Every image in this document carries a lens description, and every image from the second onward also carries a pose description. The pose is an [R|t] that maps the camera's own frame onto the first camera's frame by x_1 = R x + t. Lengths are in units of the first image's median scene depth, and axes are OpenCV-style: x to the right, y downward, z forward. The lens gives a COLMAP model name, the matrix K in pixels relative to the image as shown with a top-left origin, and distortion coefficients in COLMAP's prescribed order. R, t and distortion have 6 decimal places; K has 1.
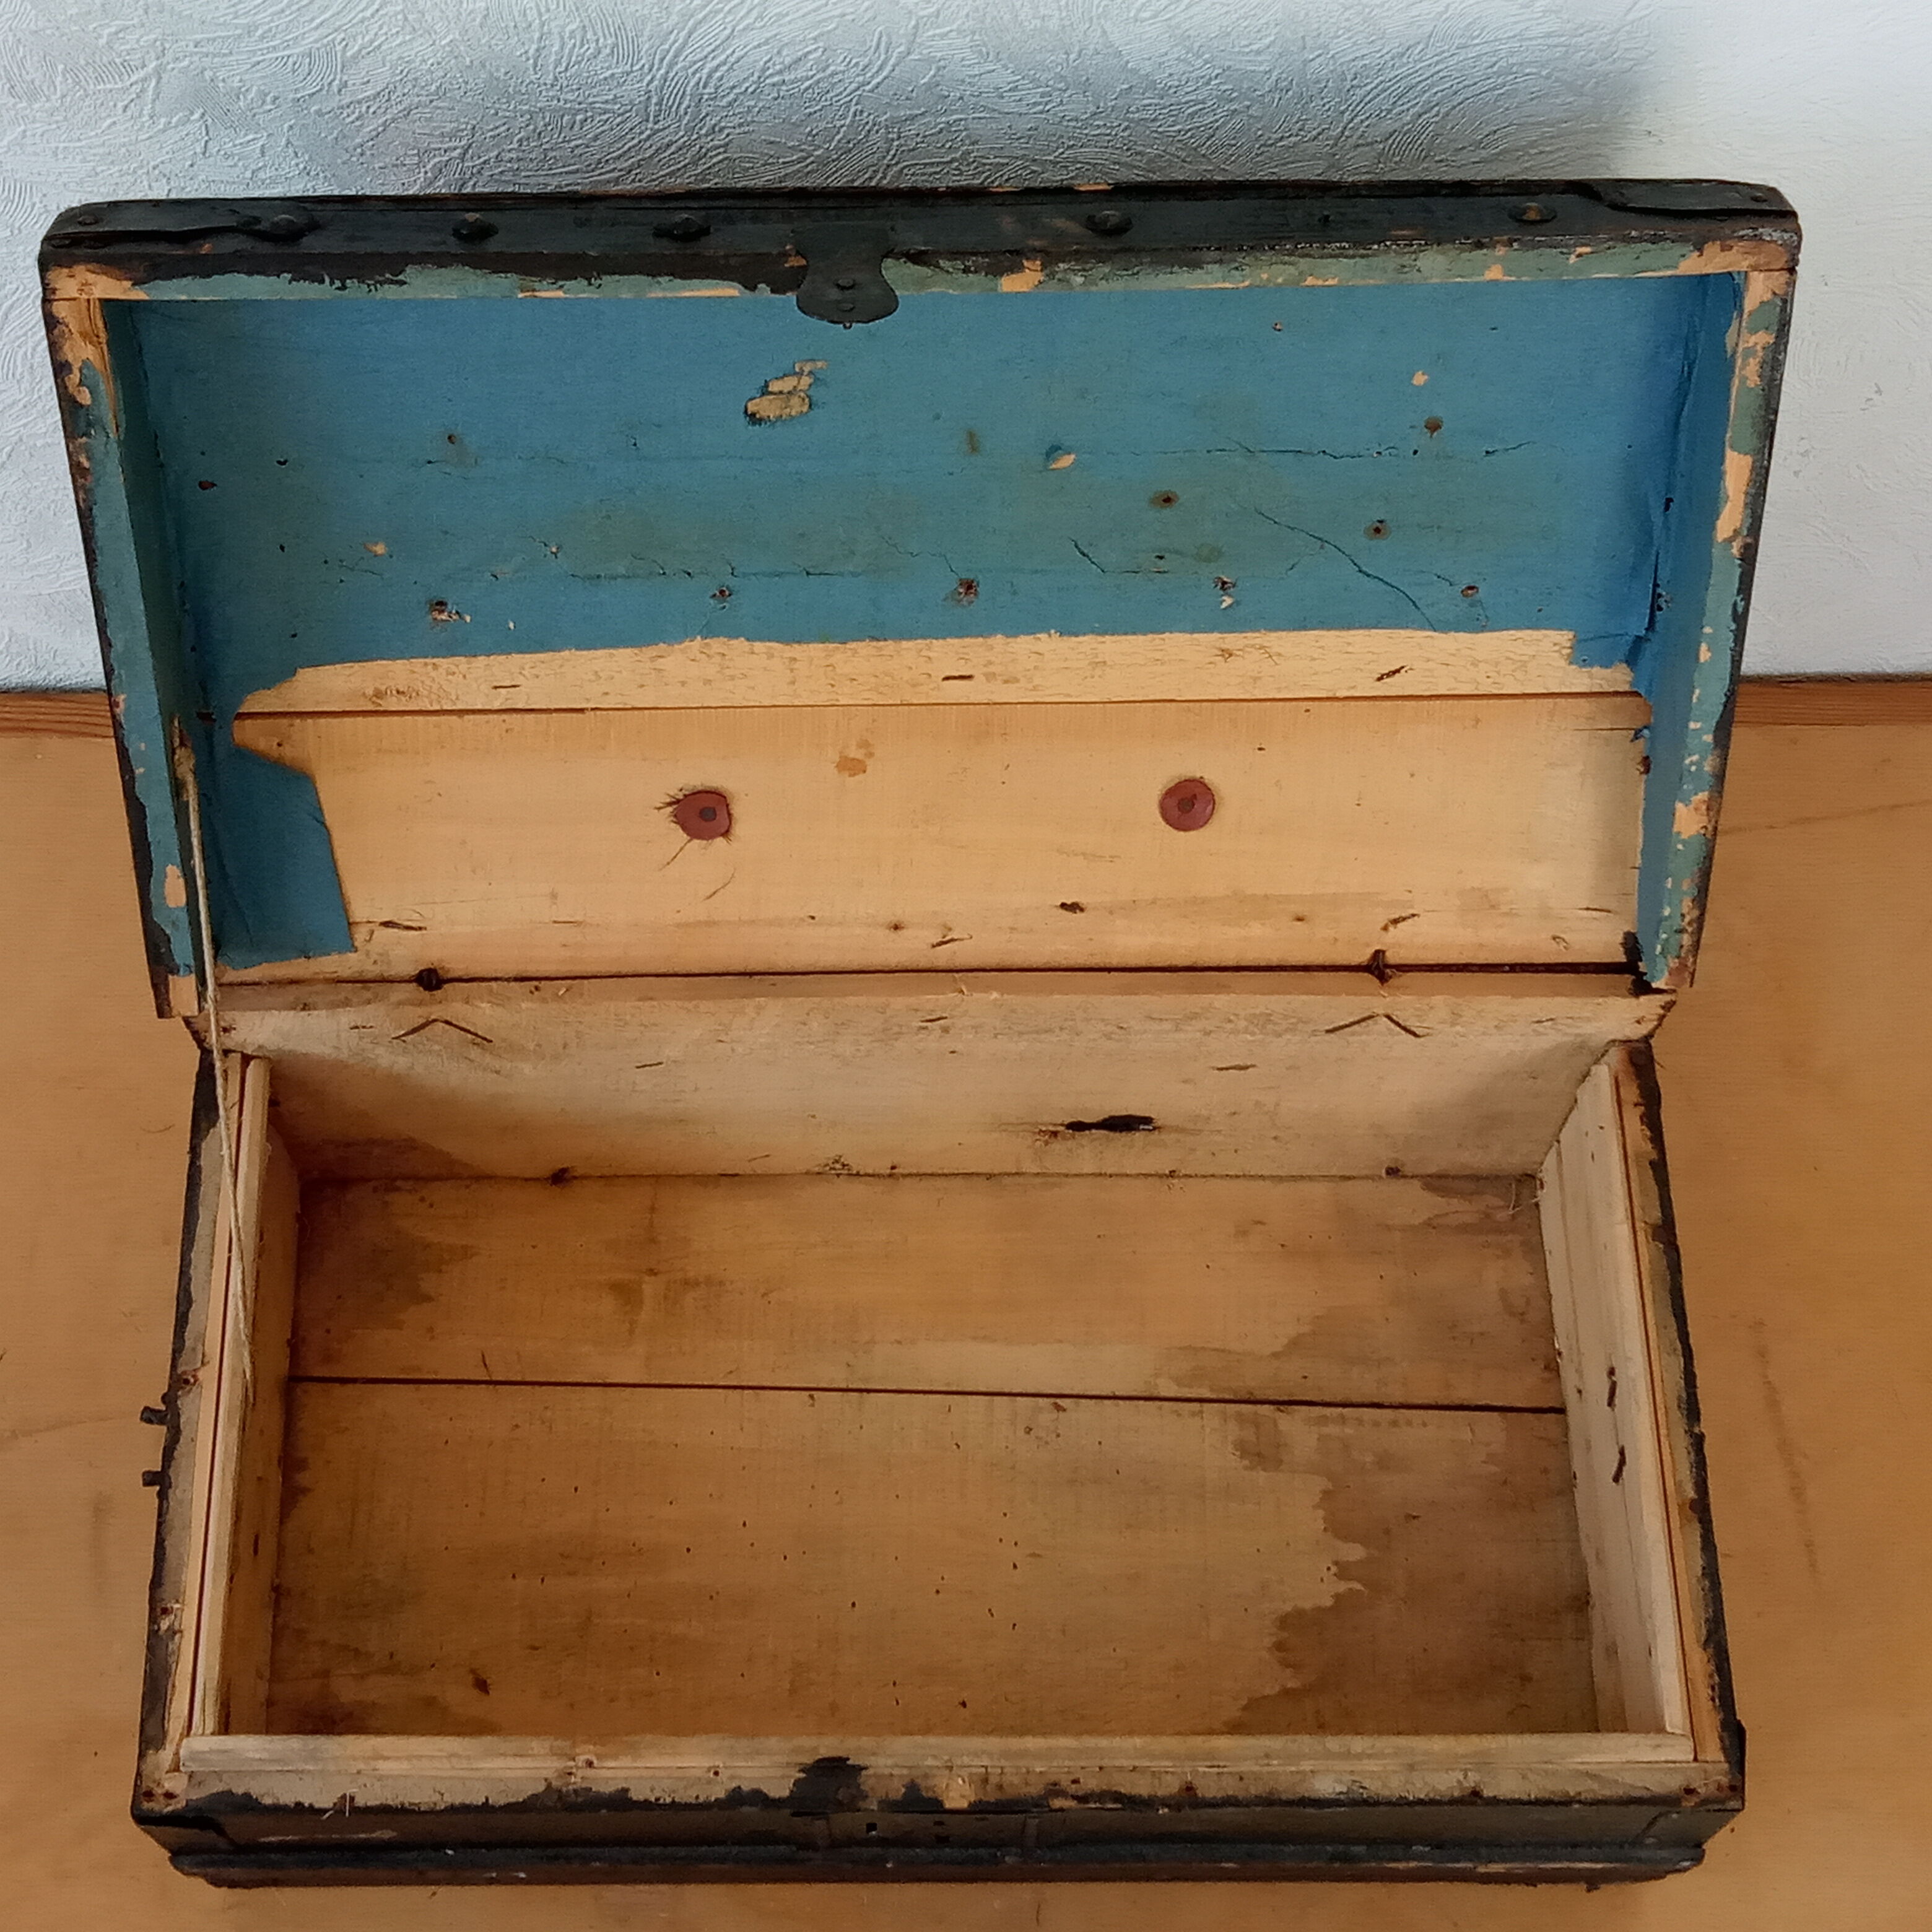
lens RADIAL K [[3196.7, 0, 966.0], [0, 3196.7, 966.0], [0, 0, 1]] dist [0.104753, -0.368757]
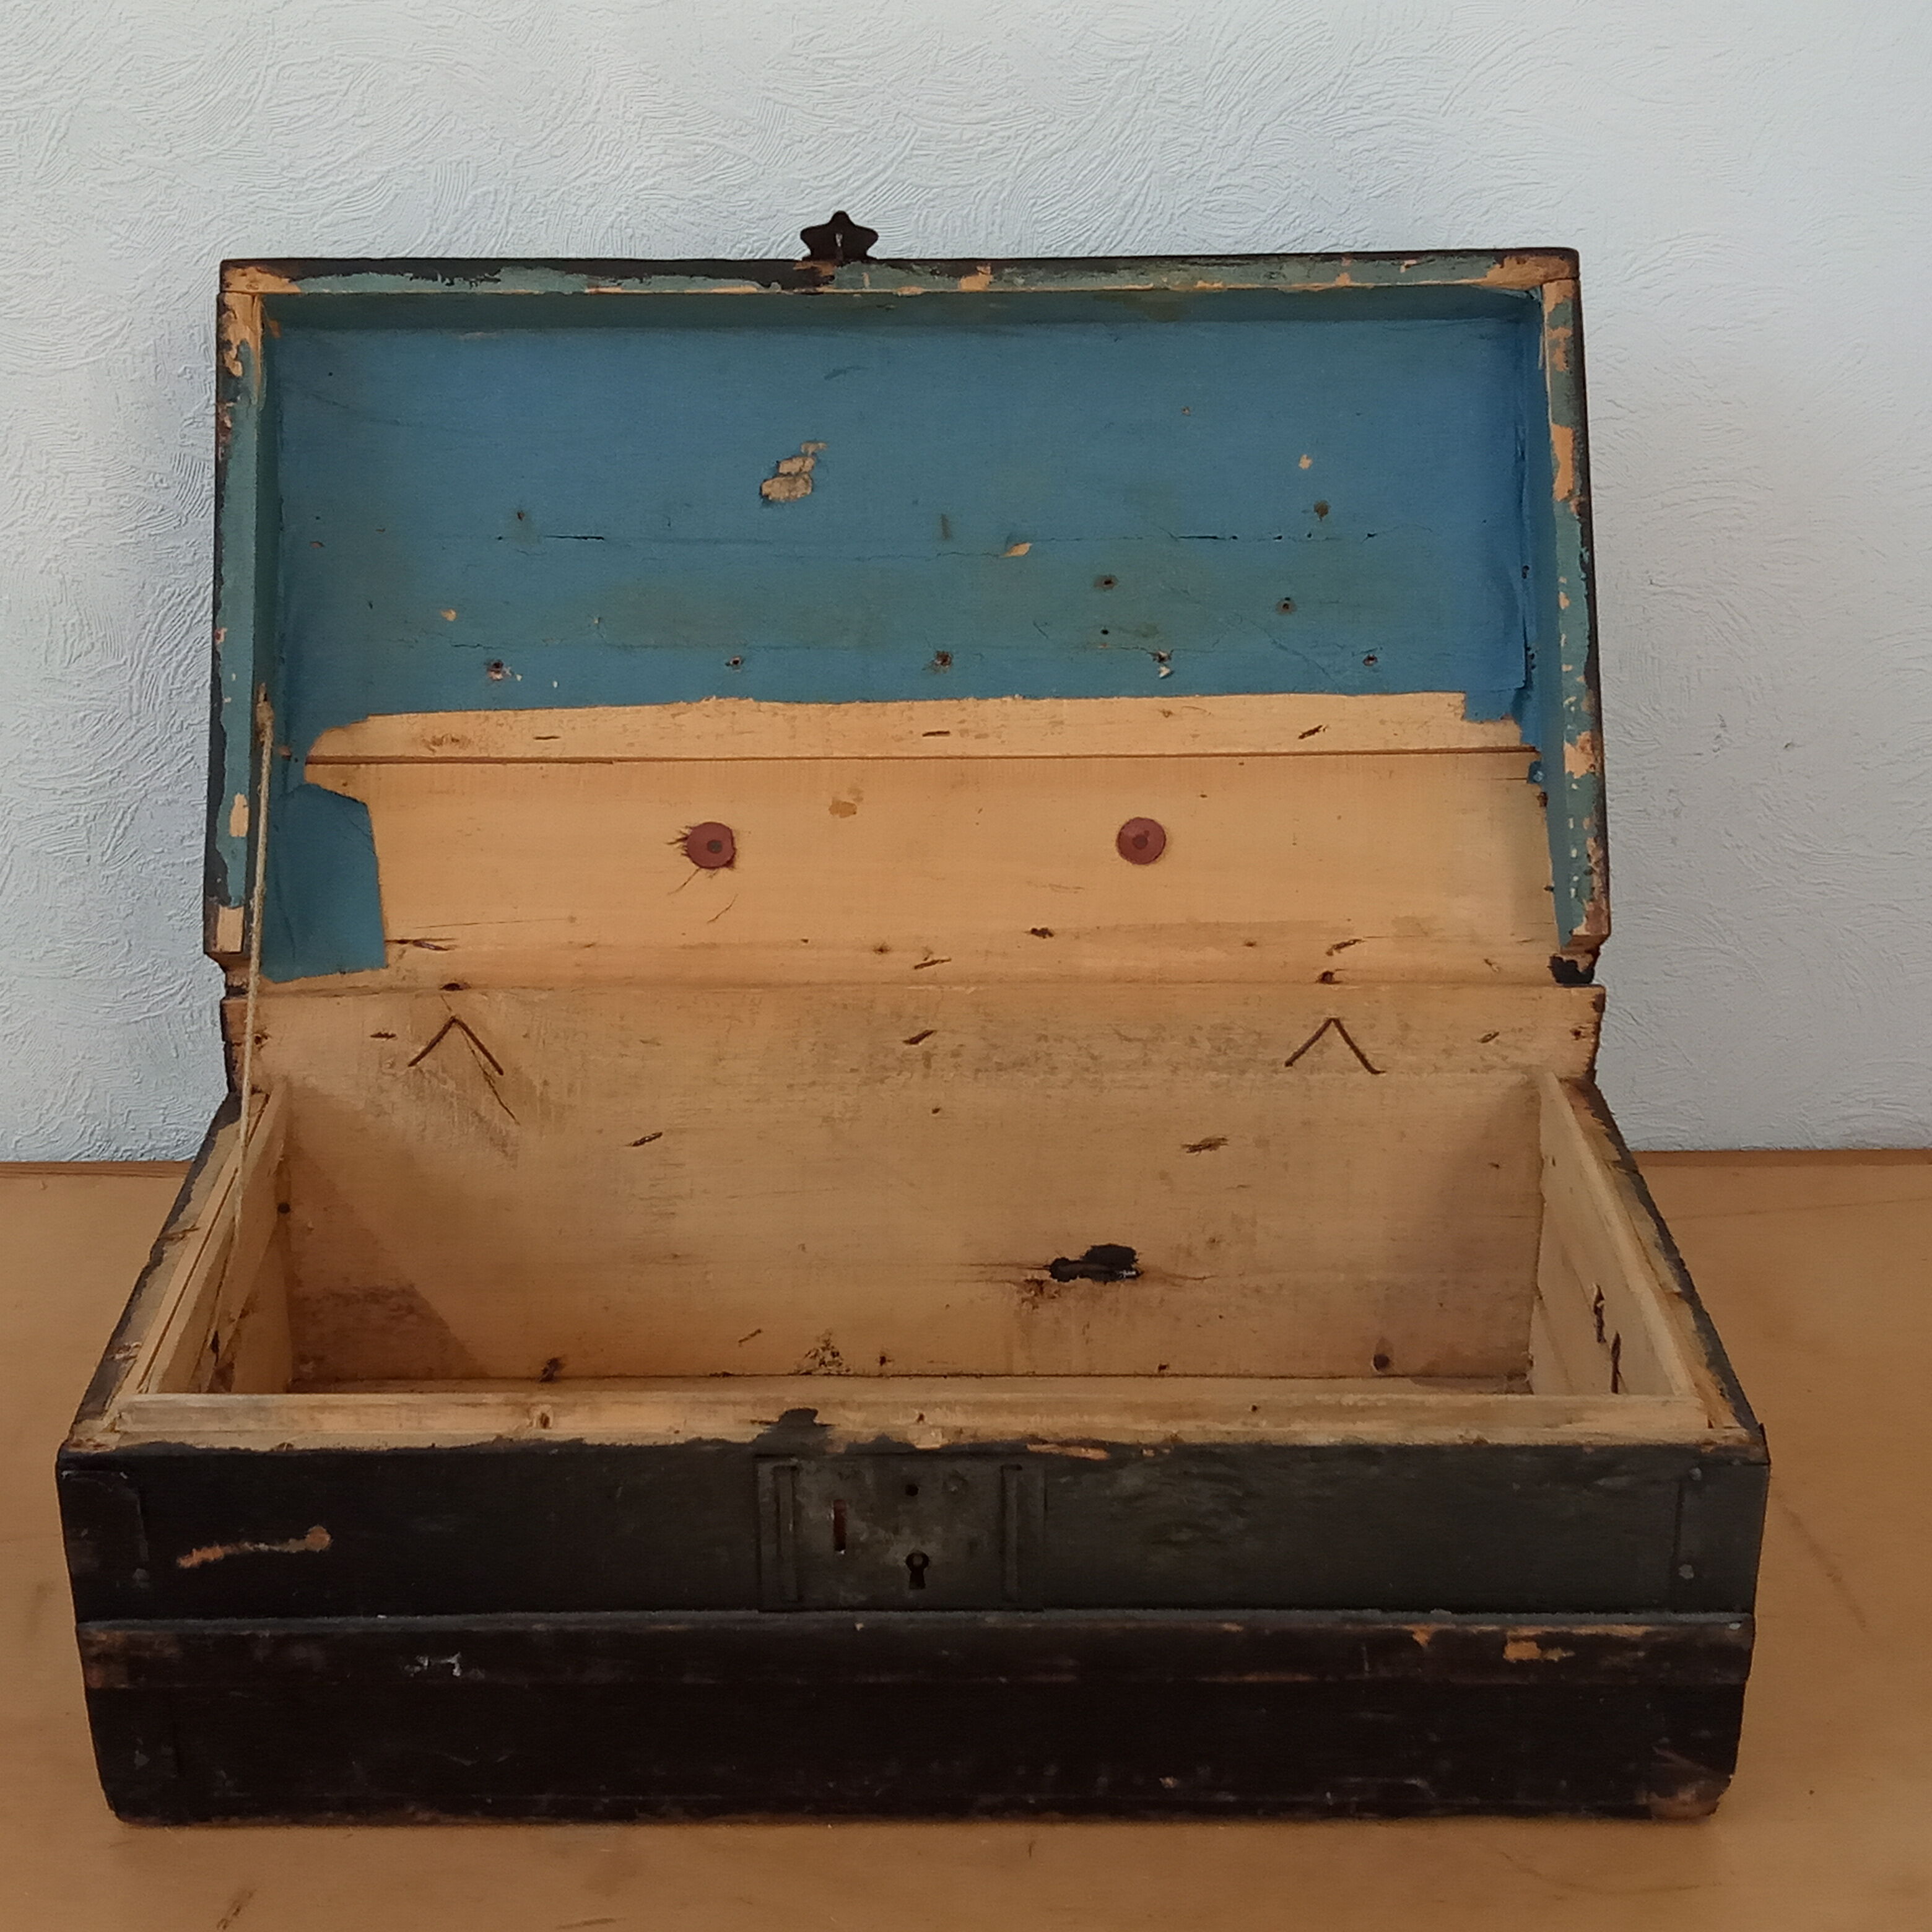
lens RADIAL K [[3196.7, 0, 966.0], [0, 3196.7, 966.0], [0, 0, 1]] dist [0.104753, -0.368757]
pose [[0.999746, -0.018657, -0.012612, 0.021467], [0.005537, 0.746496, -0.665367, 0.745821], [0.021828, 0.665129, 0.746410, 0.193299]]
